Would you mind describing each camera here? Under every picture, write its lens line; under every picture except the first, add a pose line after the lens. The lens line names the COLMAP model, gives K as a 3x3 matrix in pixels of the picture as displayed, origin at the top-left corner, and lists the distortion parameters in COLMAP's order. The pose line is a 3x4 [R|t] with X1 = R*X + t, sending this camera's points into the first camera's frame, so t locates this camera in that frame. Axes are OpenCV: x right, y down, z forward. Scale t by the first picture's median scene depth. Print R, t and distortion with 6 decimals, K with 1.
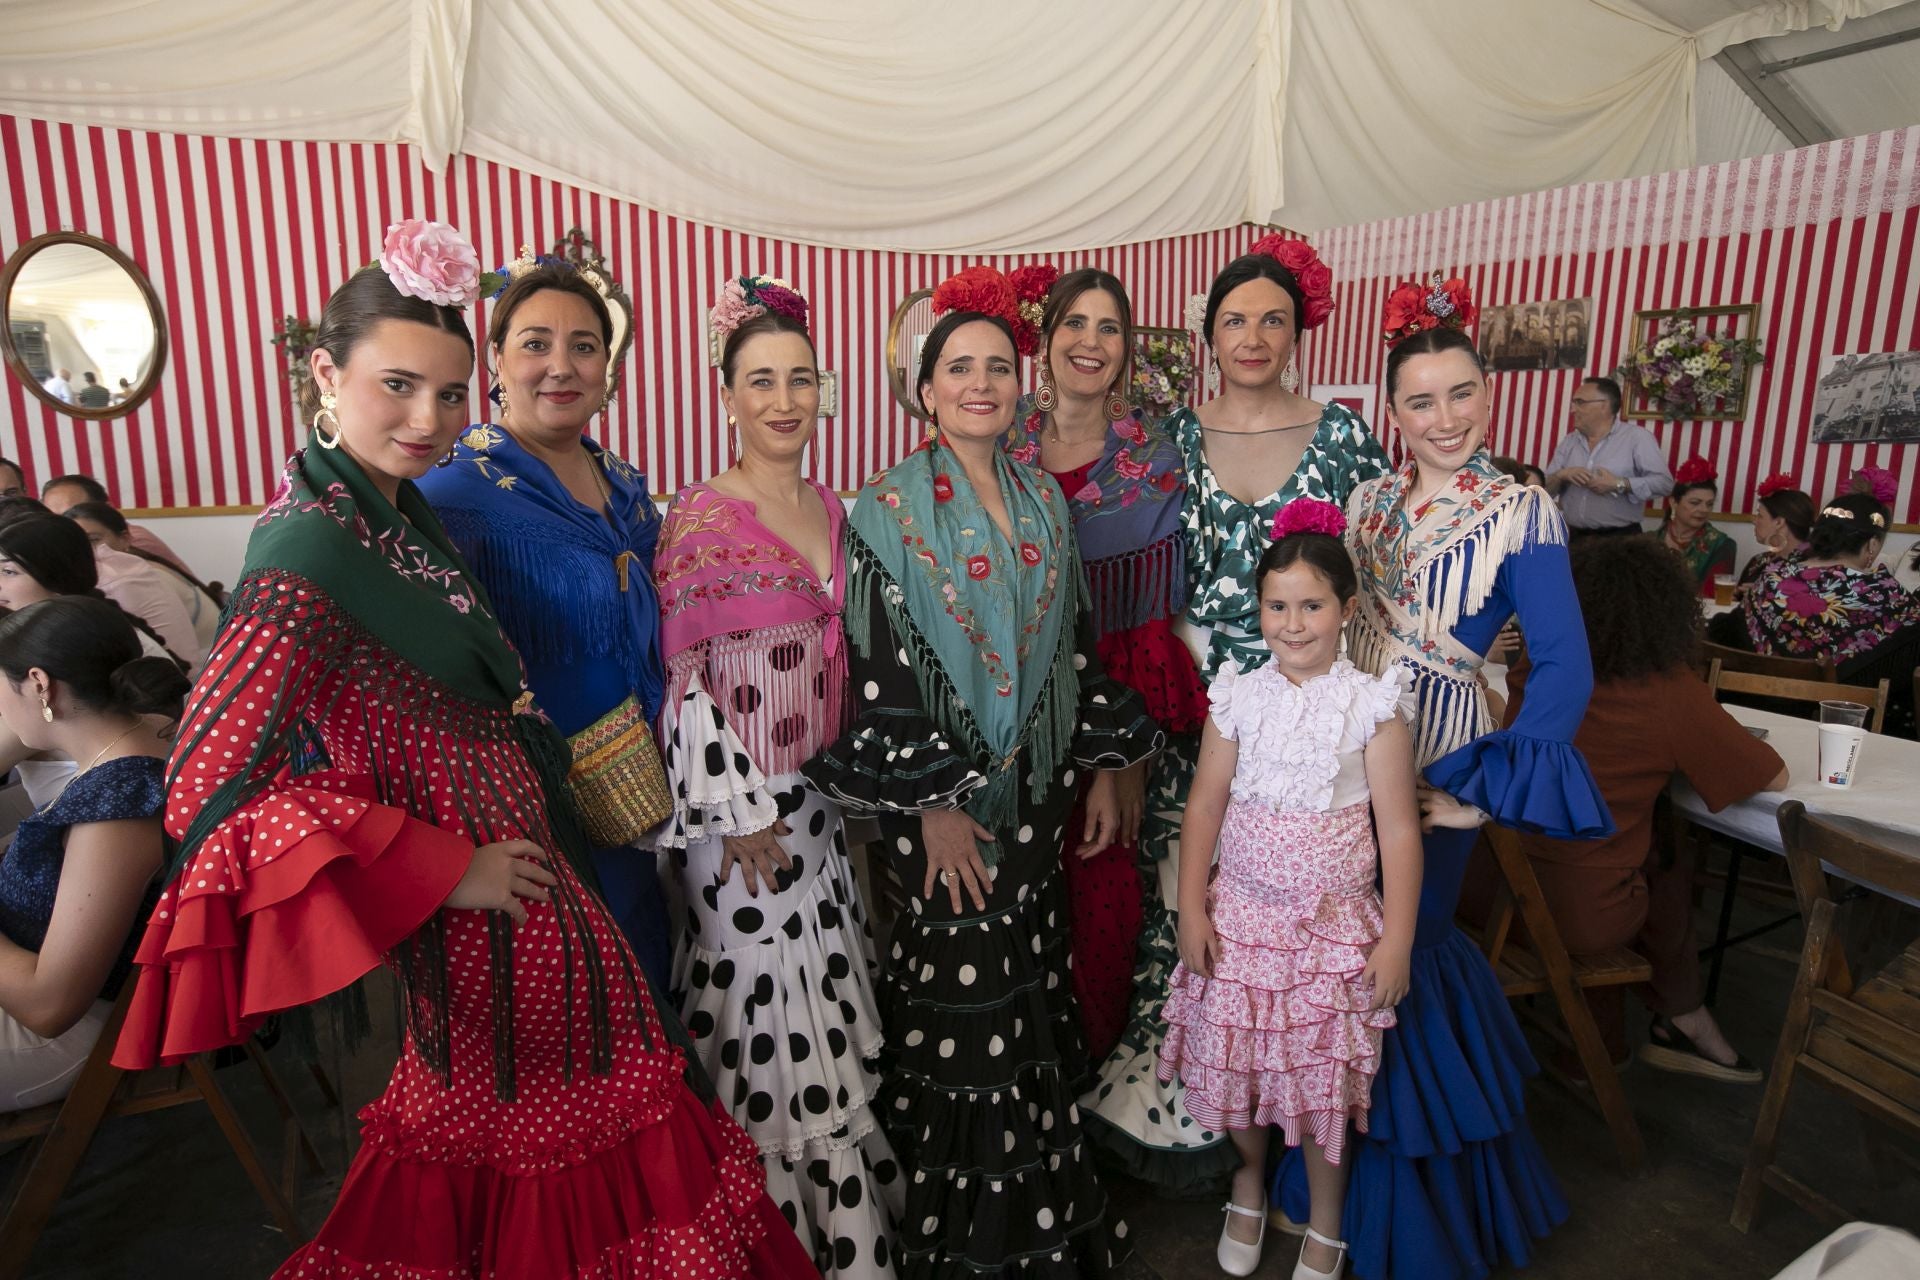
lens RADIAL K [[1089.9, 0, 967.2], [0, 1089.9, 643.7], [0, 0, 1]] dist [-0.050649, 0.025339]
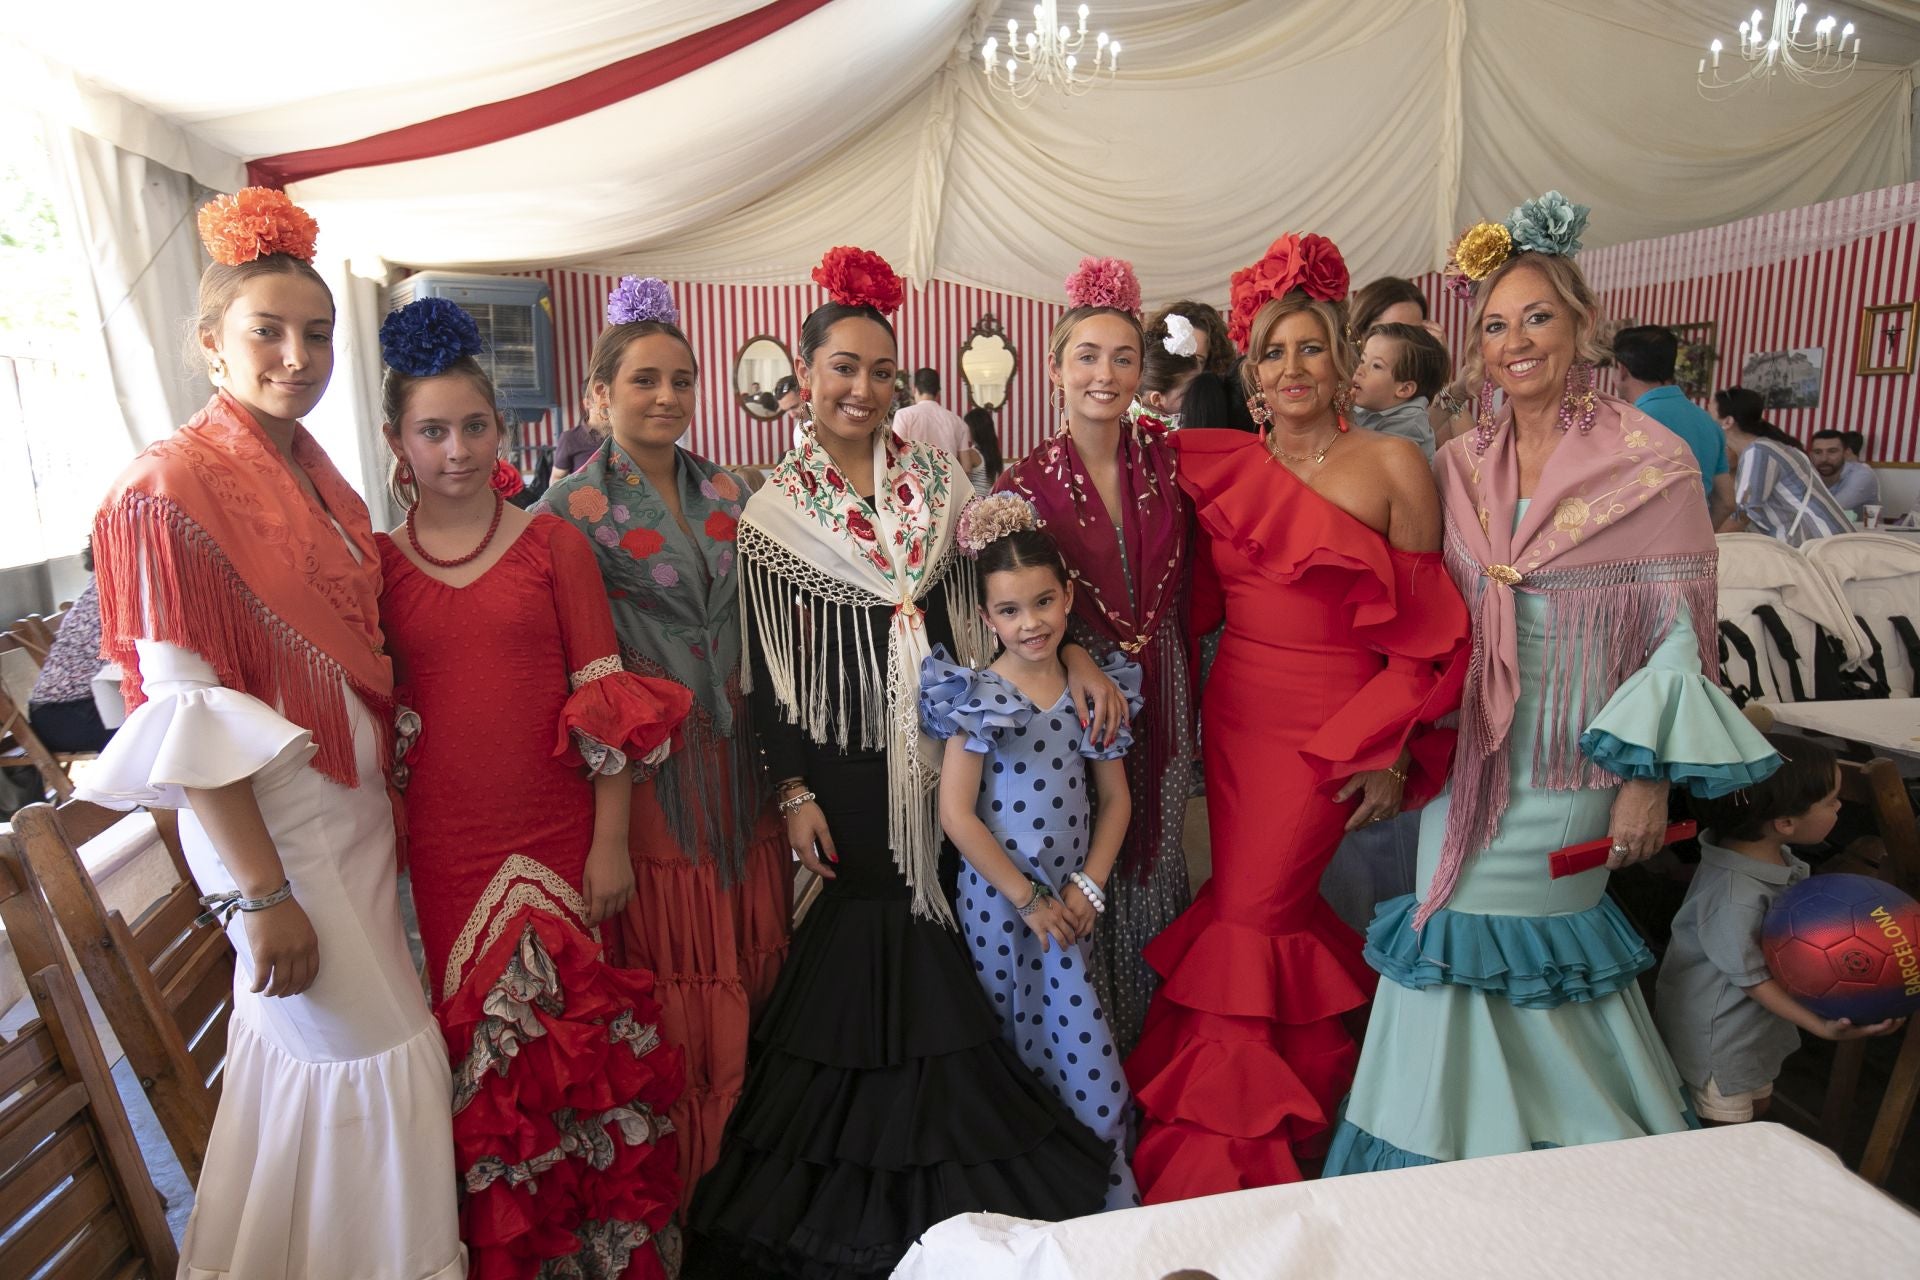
lens RADIAL K [[1162.2, 0, 960.0], [0, 1162.2, 640.0], [0, 0, 1]] dist [-0.062372, 0.038213]
pose [[0.921705, 0.046405, -0.385107, 0.370003], [-0.055212, 0.998405, -0.011836, 0.191730], [0.383943, 0.032172, 0.922796, -0.802713]]
